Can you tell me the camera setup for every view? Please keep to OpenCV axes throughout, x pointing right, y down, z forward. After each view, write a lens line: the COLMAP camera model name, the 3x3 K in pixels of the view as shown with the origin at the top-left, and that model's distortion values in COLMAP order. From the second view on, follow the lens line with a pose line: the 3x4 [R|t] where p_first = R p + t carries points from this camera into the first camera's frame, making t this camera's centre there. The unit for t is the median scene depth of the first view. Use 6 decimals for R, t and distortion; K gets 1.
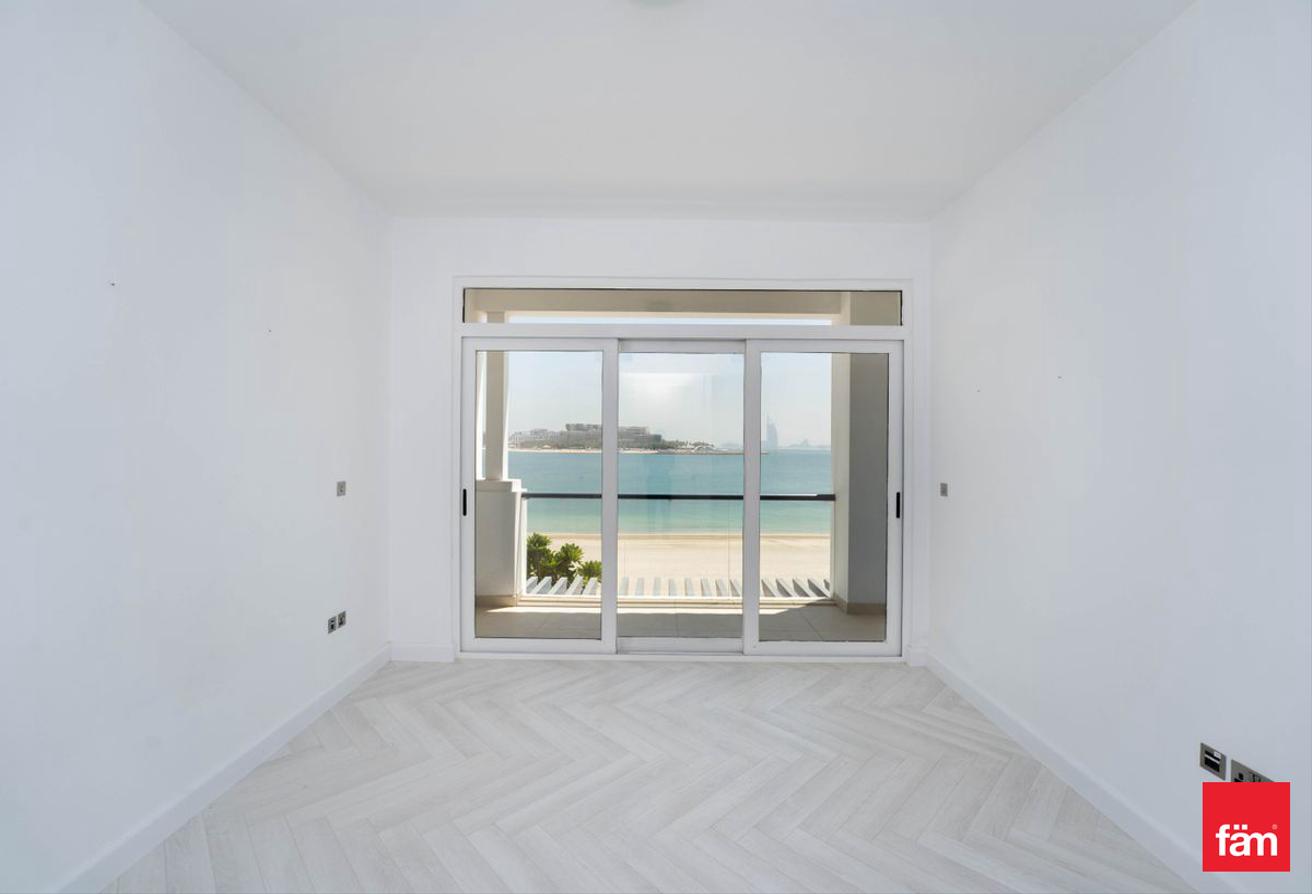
lens RADIAL K [[537.2, 0, 662.3], [0, 537.2, 447.8], [0, 0, 1]] dist [-0.023206, 0.000506]
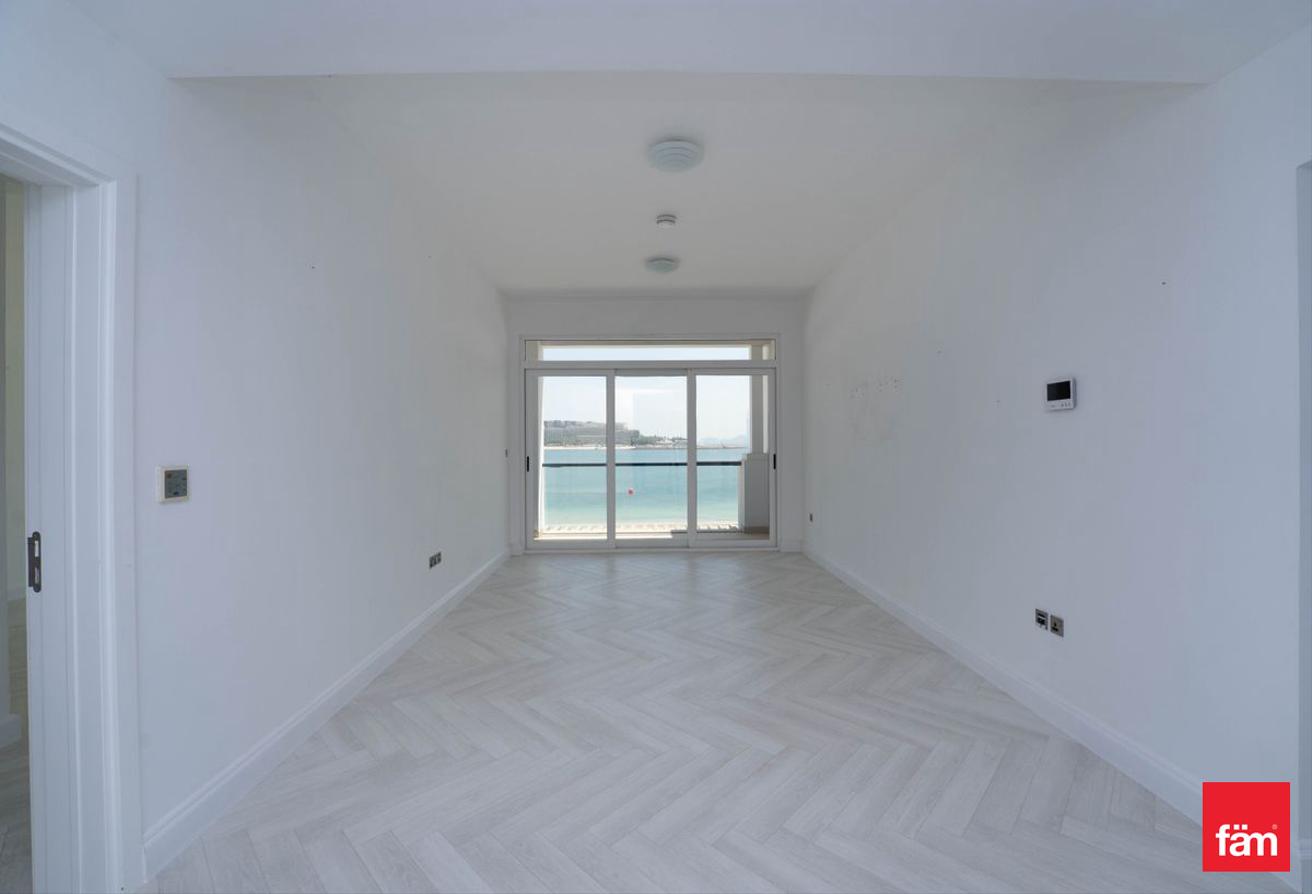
lens RADIAL K [[537.2, 0, 662.3], [0, 537.2, 447.8], [0, 0, 1]] dist [-0.023206, 0.000506]
pose [[0.999093, -0.013134, 0.040512, -0.001539], [0.012804, 0.999883, 0.008386, 0.041721], [-0.040617, -0.007859, 0.999144, -0.757103]]
